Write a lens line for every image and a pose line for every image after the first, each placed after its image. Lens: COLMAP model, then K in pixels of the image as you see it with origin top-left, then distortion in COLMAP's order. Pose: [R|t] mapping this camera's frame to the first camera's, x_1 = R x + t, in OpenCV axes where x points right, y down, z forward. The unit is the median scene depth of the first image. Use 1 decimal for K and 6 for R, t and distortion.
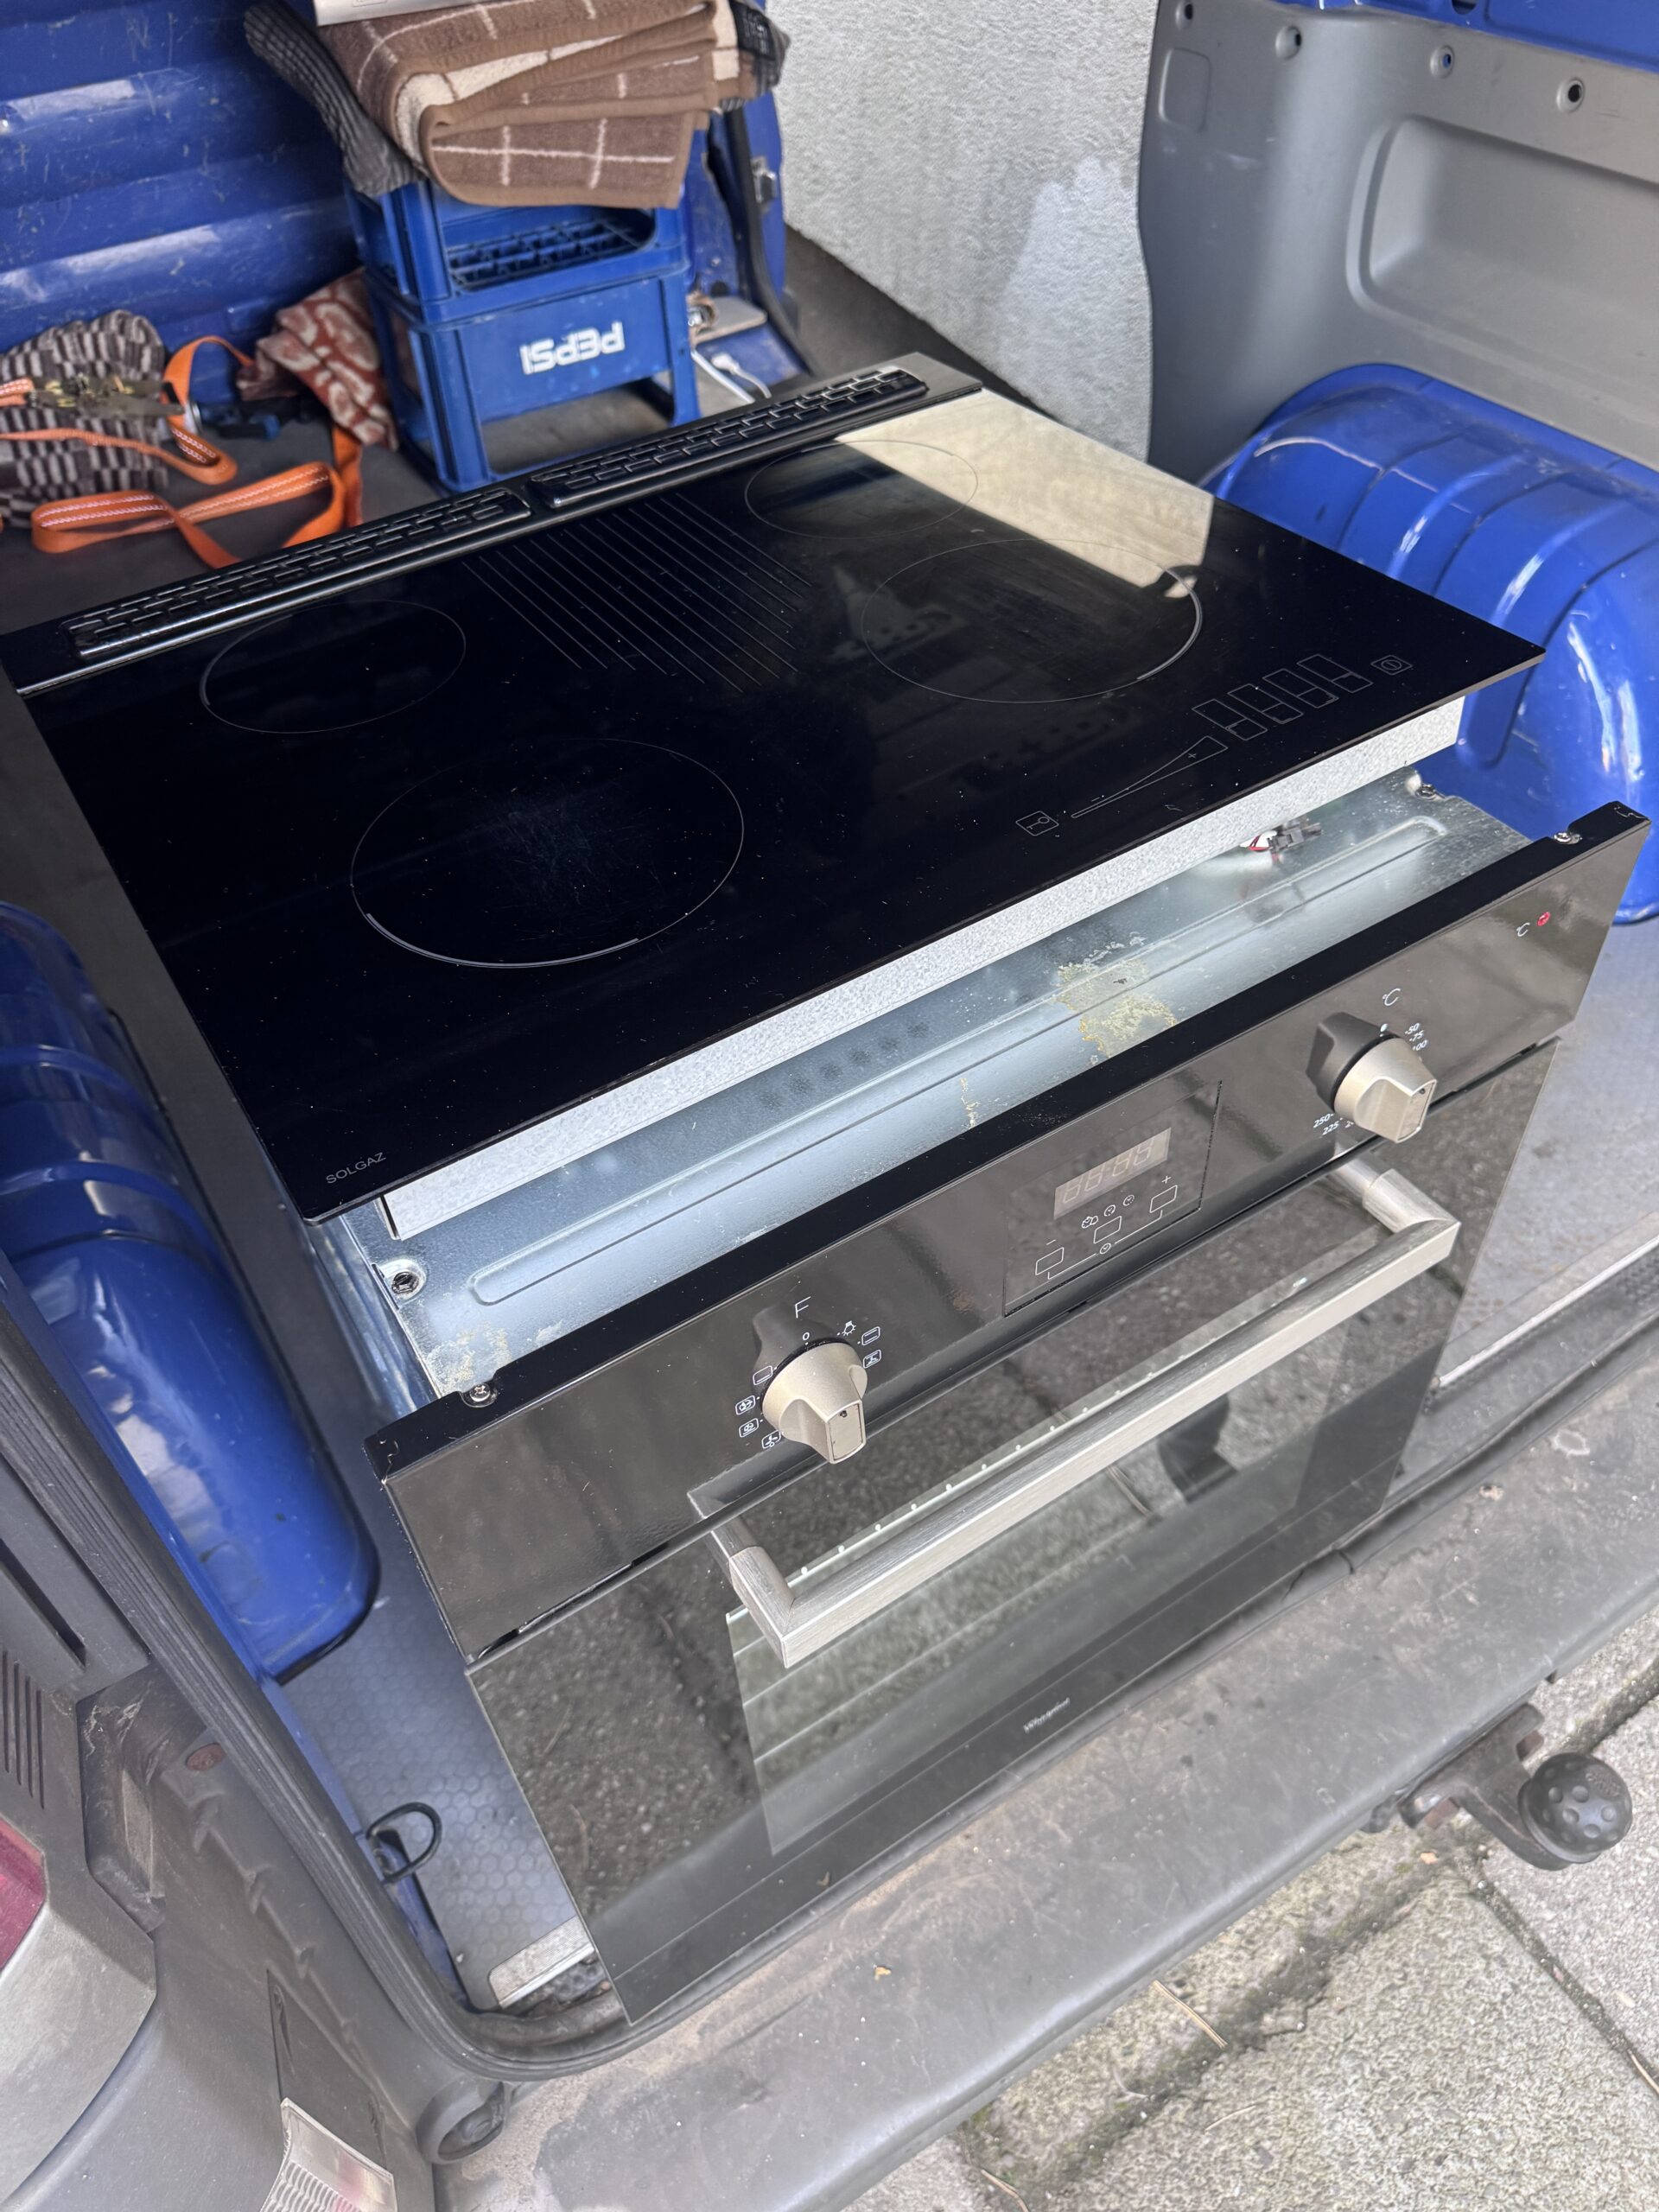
lens RADIAL K [[1614.1, 0, 822.1], [0, 1614.1, 1112.3], [0, 0, 1]] dist [-0.004844, -0.000369]
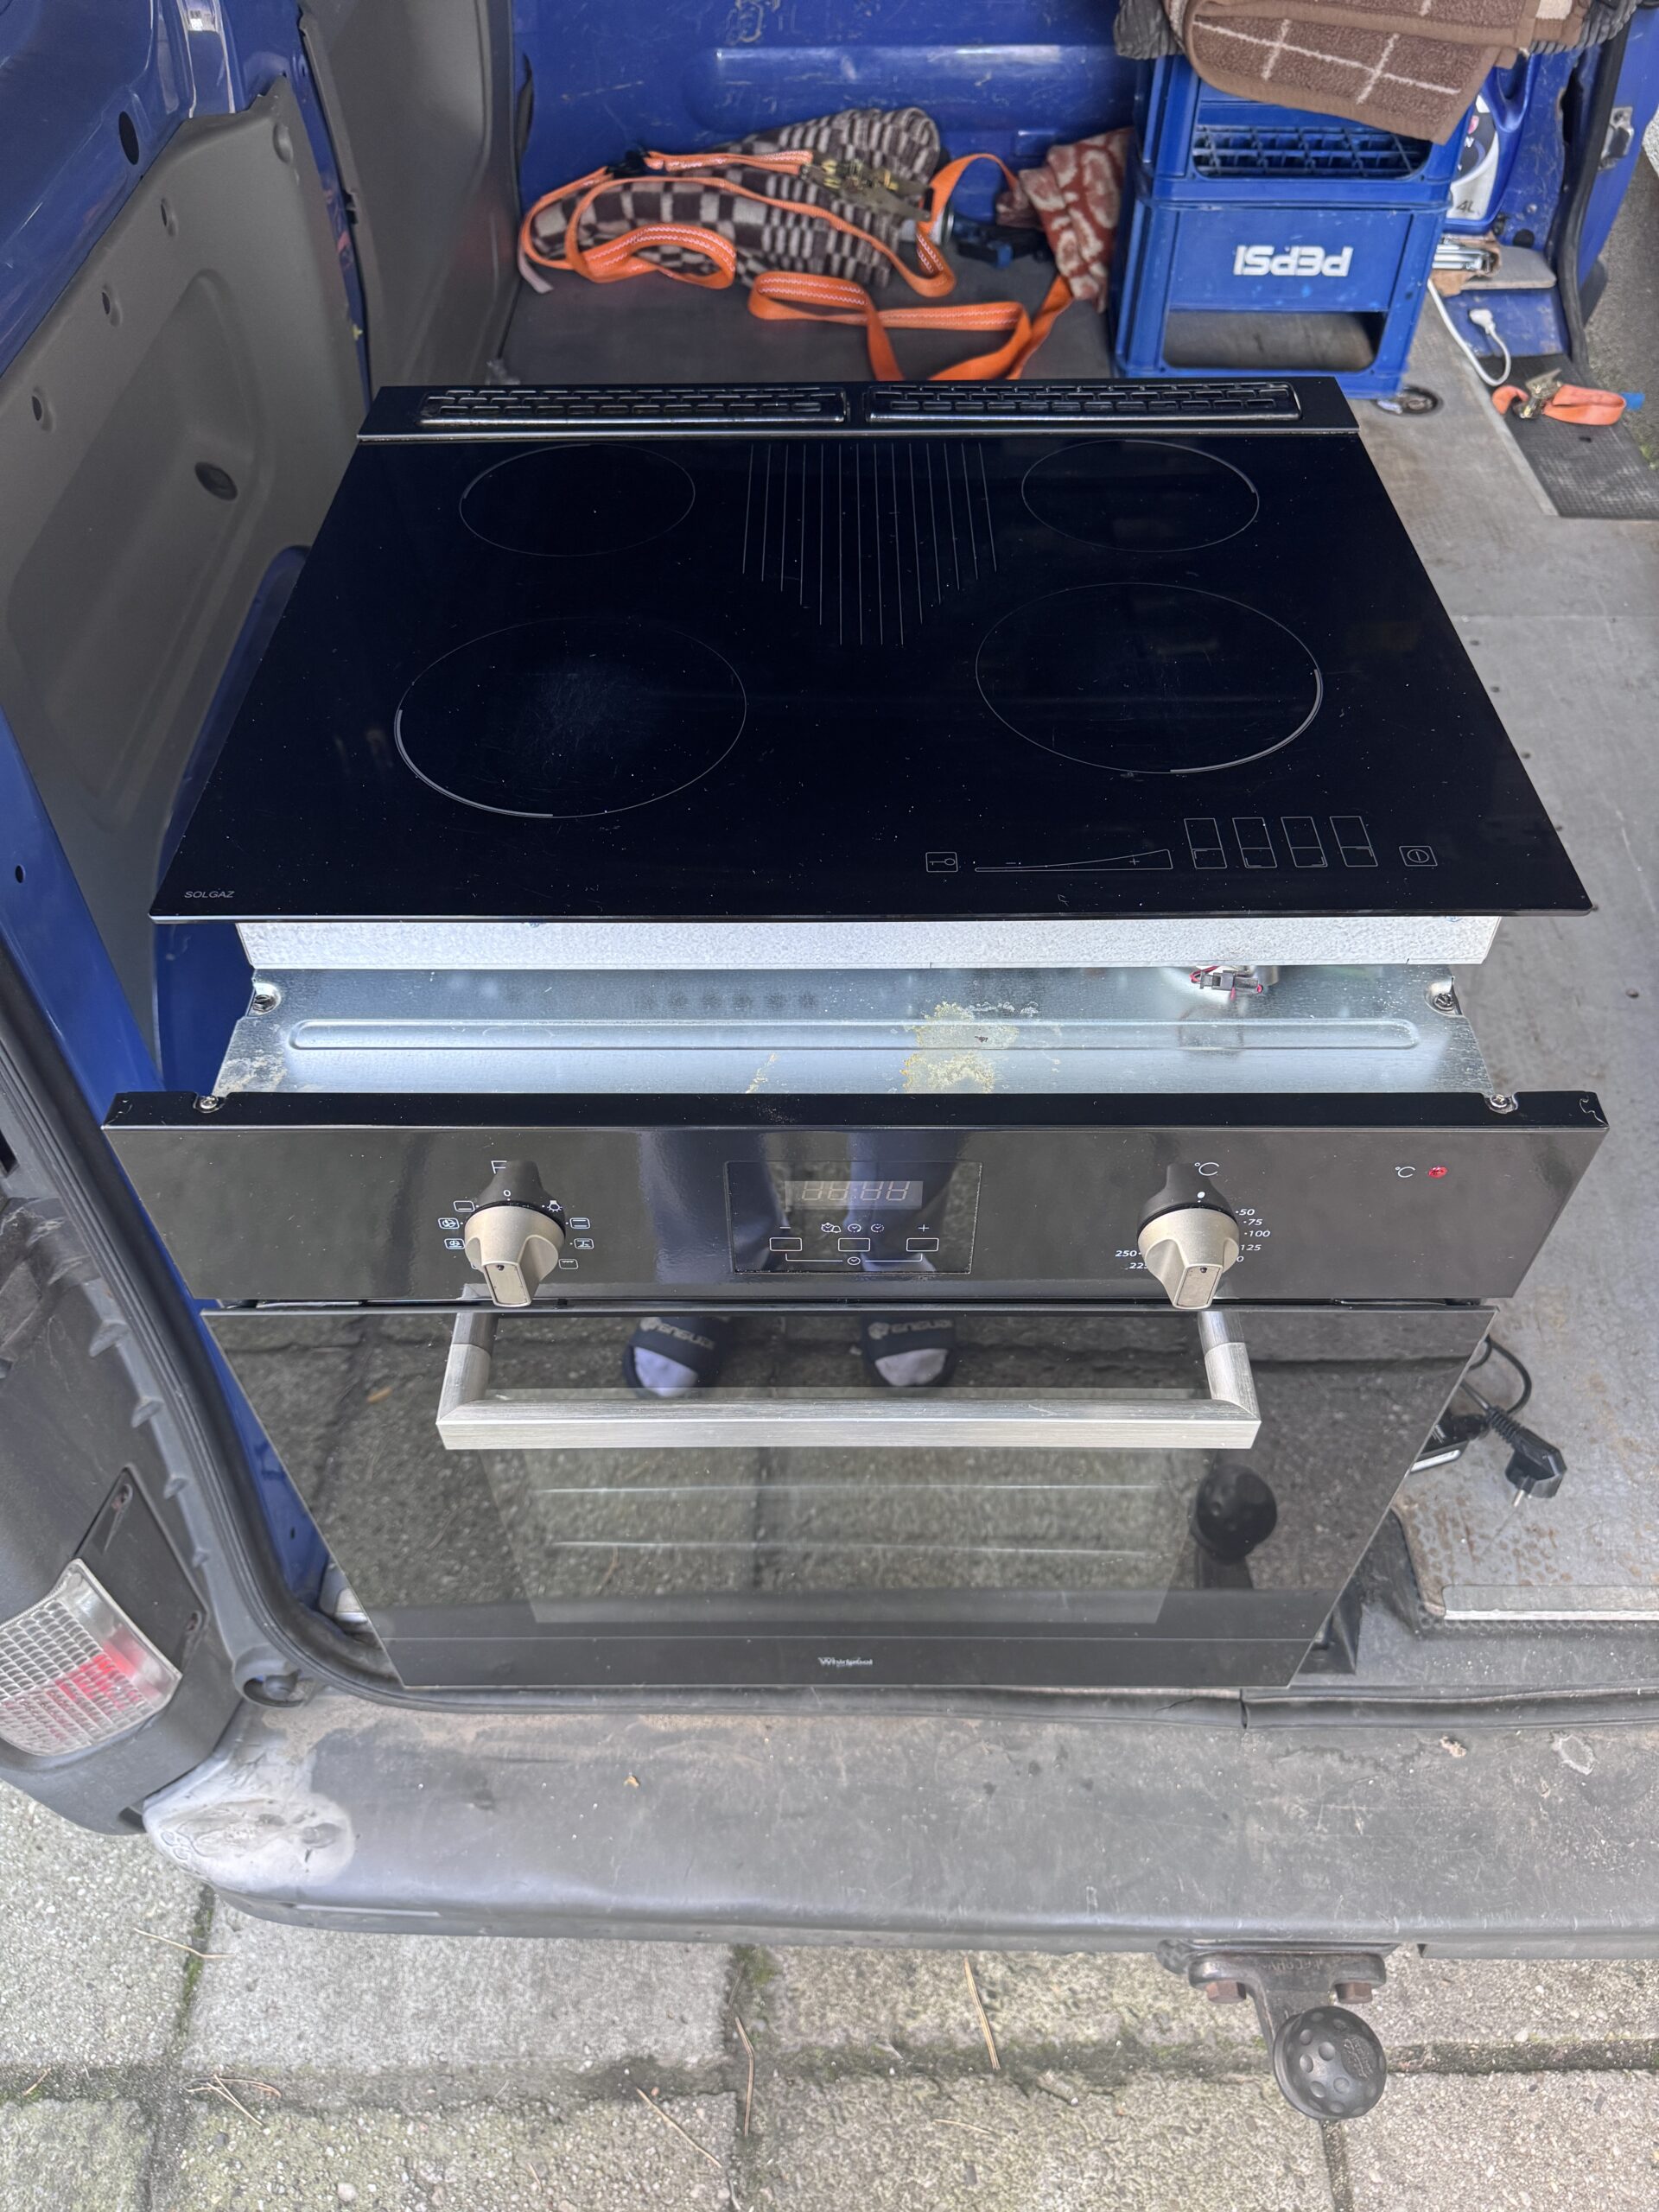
lens RADIAL K [[1612.3, 0, 822.3], [0, 1612.3, 1114.6], [0, 0, 1]] dist [-0.000783, -0.003721]
pose [[0.841549, 0.436346, -0.318430, 0.217984], [-0.409289, 0.899774, 0.151294, -0.073400], [0.352531, 0.003009, 0.935795, 0.004366]]
